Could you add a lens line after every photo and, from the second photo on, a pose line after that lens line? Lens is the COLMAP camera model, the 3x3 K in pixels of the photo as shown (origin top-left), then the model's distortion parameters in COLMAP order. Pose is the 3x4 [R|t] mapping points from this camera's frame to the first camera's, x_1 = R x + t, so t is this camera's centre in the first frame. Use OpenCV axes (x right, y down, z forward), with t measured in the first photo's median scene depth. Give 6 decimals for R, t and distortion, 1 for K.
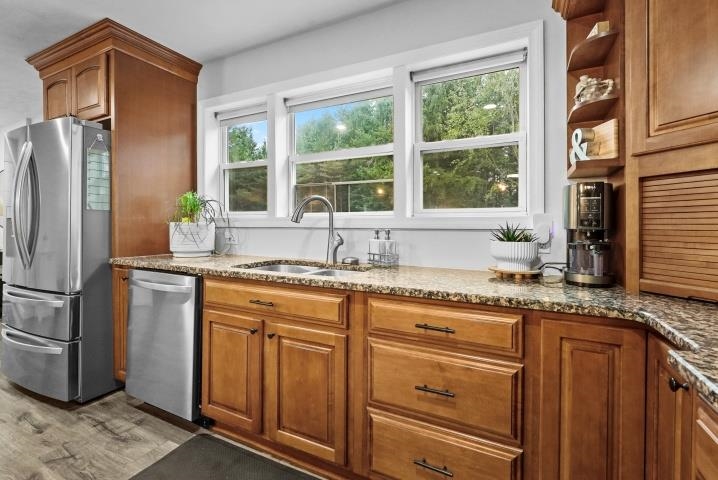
lens RADIAL K [[326.9, 0, 360.2], [0, 326.9, 224.1], [0, 0, 1]] dist [0.000186, -0.000040]
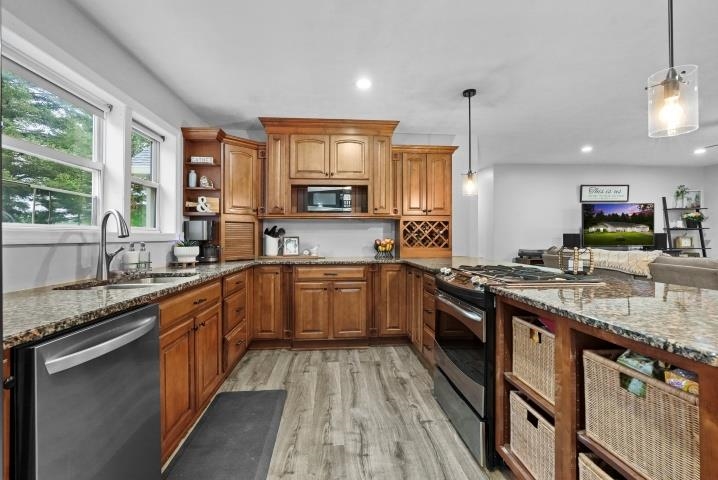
lens RADIAL K [[329.2, 0, 357.2], [0, 329.2, 237.7], [0, 0, 1]] dist [-0.000185, -0.000040]
pose [[-0.504249, -0.004333, 0.863547, -1.392723], [0.003632, 0.999968, 0.007139, -0.007382], [-0.863550, 0.006736, -0.504217, 0.922335]]
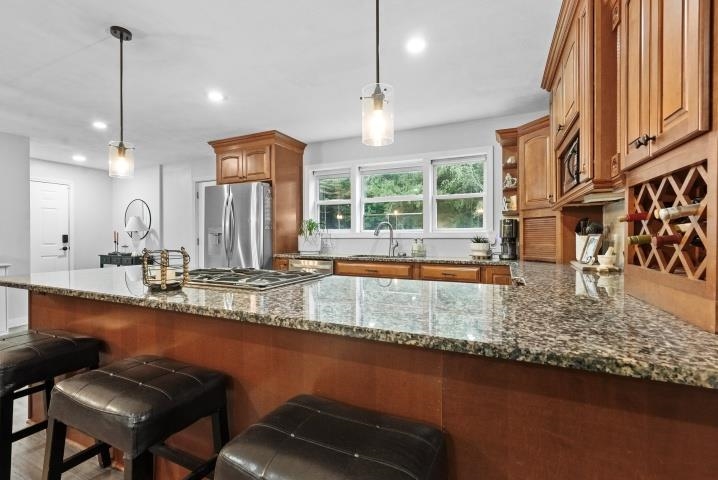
lens RADIAL K [[329.2, 0, 357.2], [0, 329.2, 237.7], [0, 0, 1]] dist [-0.000185, -0.000040]
pose [[0.999528, -0.003698, 0.030492, -0.387264], [0.003619, 0.999990, 0.002632, 0.004712], [-0.030501, -0.002521, 0.999532, -1.074630]]
